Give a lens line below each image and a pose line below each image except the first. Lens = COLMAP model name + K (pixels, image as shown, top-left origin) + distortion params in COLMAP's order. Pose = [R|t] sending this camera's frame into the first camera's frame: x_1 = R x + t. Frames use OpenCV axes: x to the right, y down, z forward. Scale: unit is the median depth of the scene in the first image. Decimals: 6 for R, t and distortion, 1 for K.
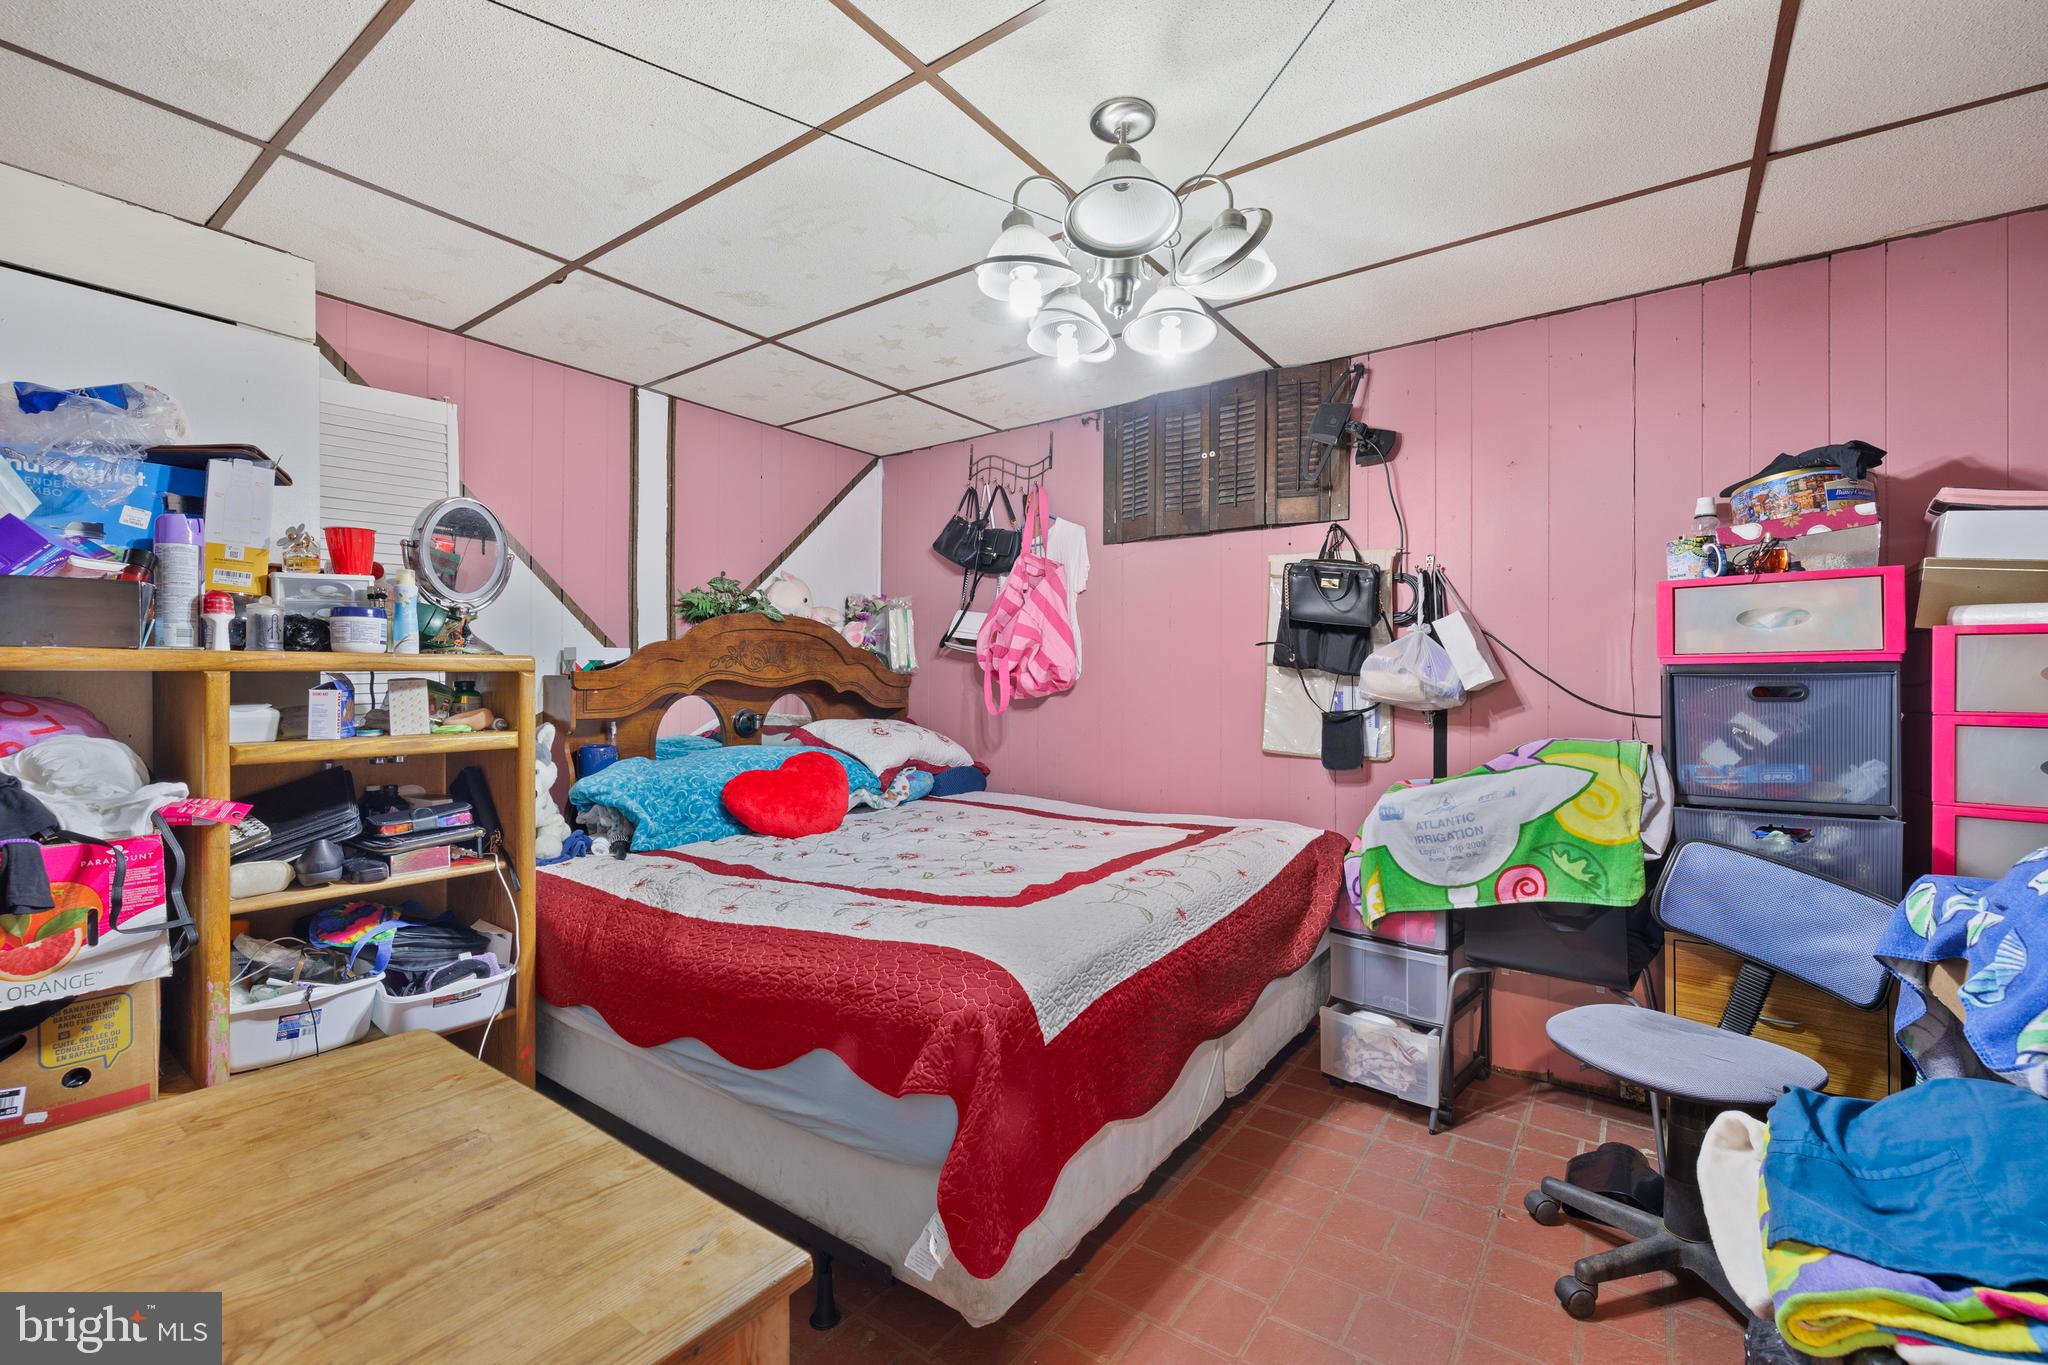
lens RADIAL K [[873.8, 0, 1019.8], [0, 873.8, 684.1], [0, 0, 1]] dist [-0.001346, 0.000315]
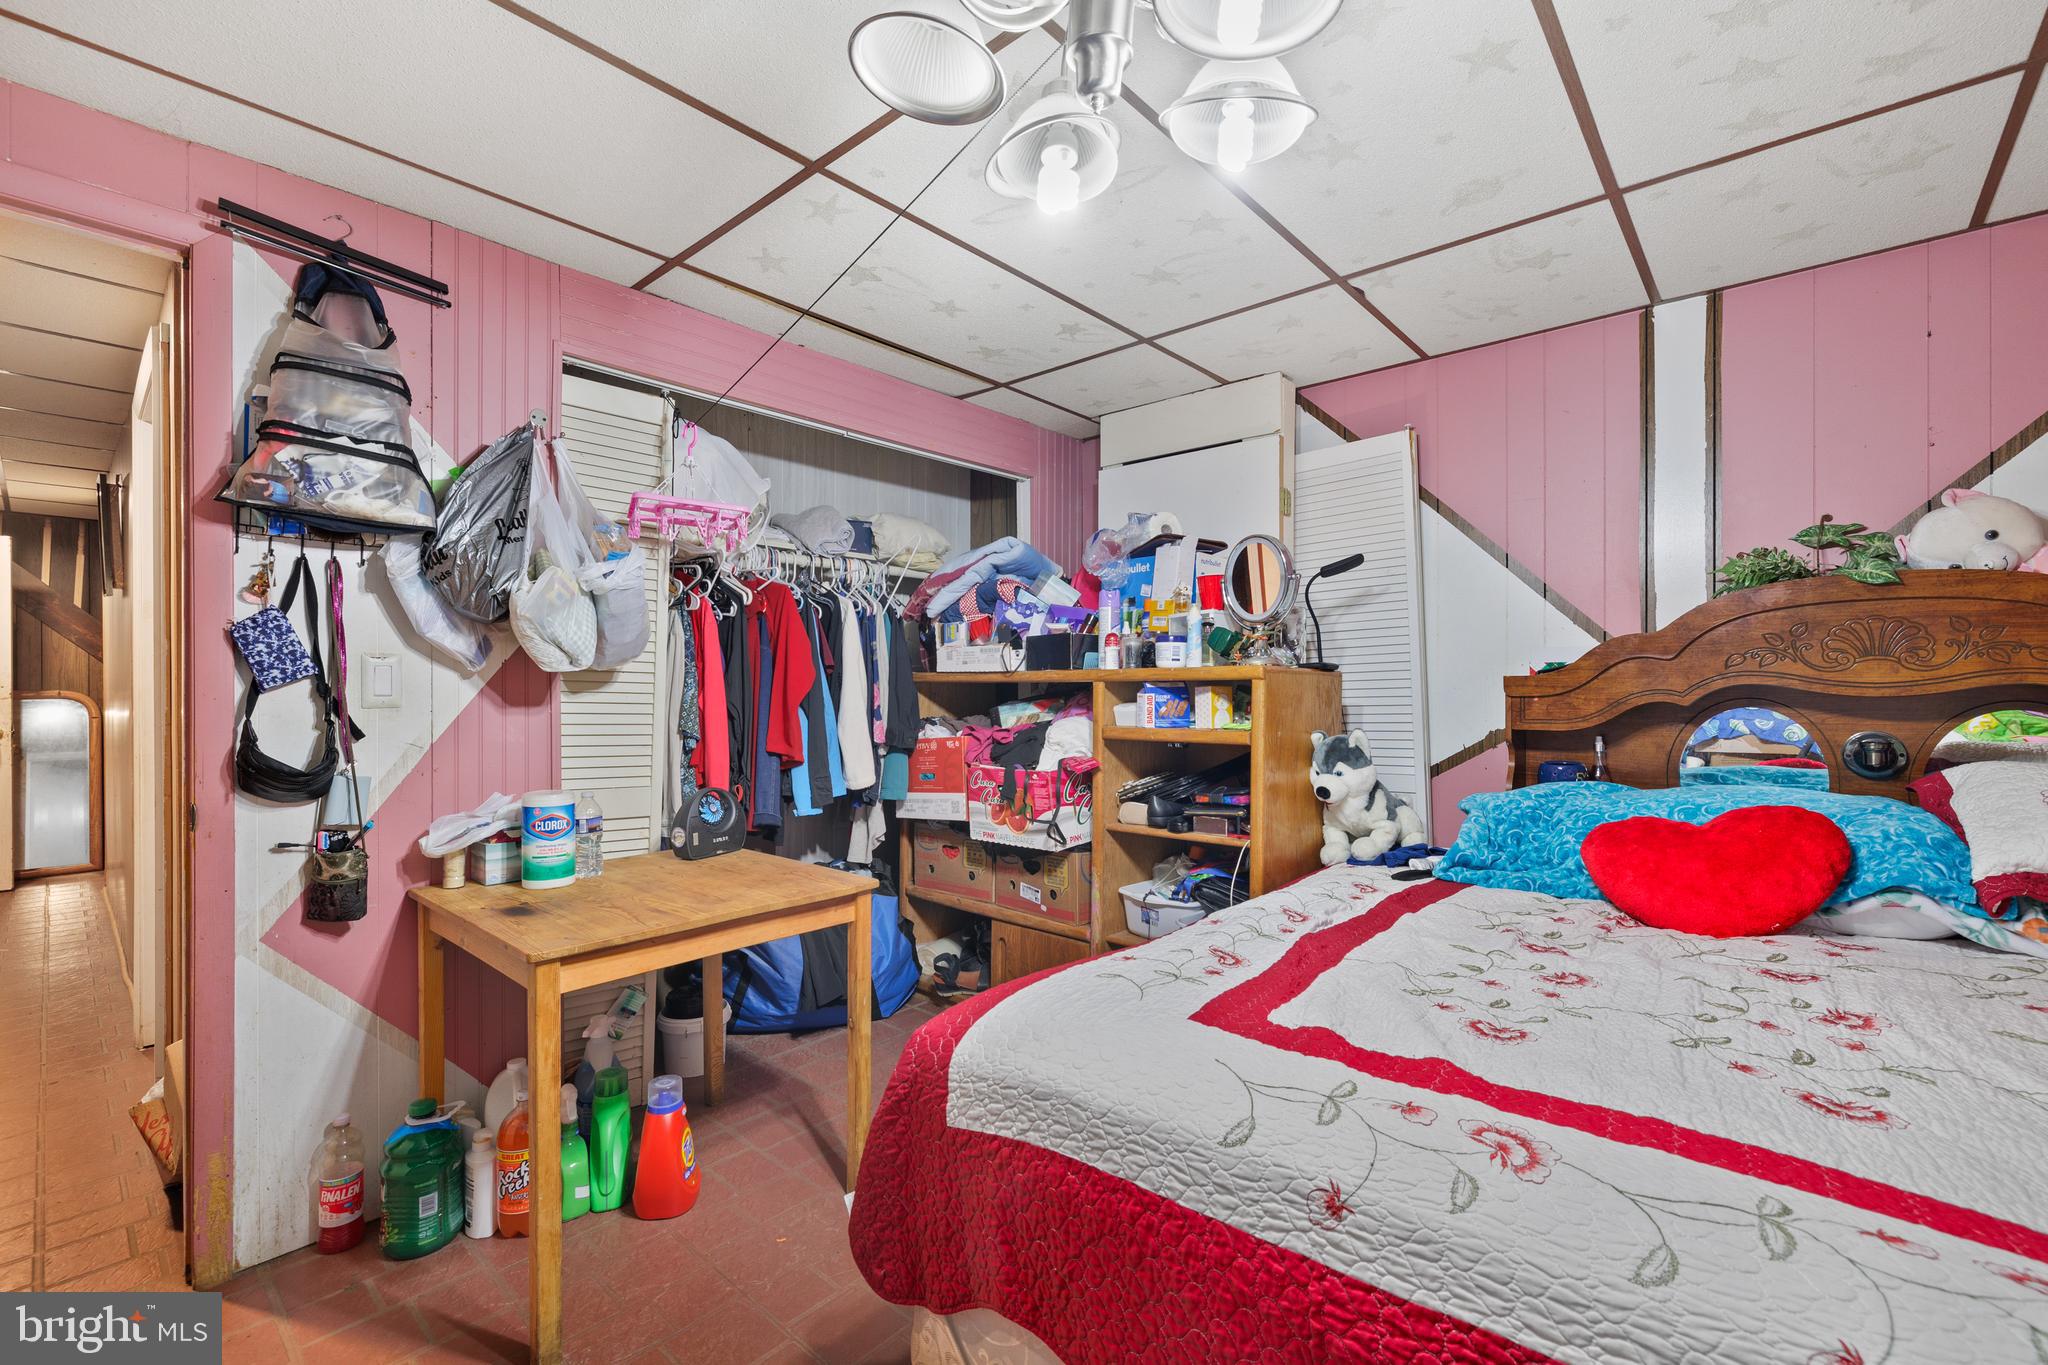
lens RADIAL K [[873.8, 0, 1021.2], [0, 873.8, 683.2], [0, 0, 1]] dist [-0.001346, 0.000315]
pose [[-0.102587, -0.005131, -0.994711, 0.428407], [-0.002427, 0.999985, -0.004907, -0.001623], [0.994721, 0.001911, -0.102598, 0.581630]]
